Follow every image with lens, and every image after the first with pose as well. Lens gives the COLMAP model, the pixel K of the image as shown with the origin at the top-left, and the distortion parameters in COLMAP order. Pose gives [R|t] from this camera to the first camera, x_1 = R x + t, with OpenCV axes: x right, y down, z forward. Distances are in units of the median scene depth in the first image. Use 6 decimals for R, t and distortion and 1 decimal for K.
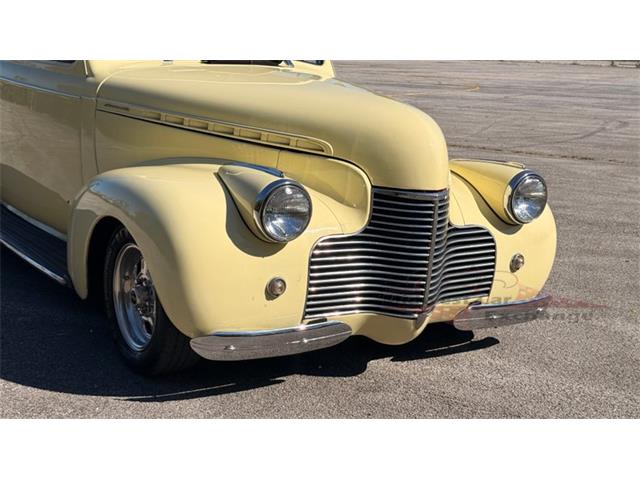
lens RADIAL K [[1121.9, 0, 320.0], [0, 1121.9, 240.0], [0, 0, 1]] dist [0.174958, -0.042772]
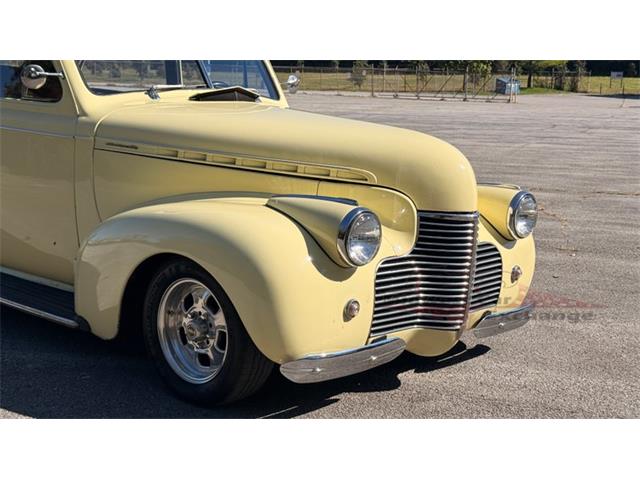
lens RADIAL K [[1121.9, 0, 320.0], [0, 1121.9, 240.0], [0, 0, 1]] dist [0.174958, -0.042772]
pose [[0.954030, -0.054911, 0.294637, -0.354410], [0.062721, 0.997884, -0.017114, -0.006685], [-0.293074, 0.034808, 0.955456, -0.006571]]
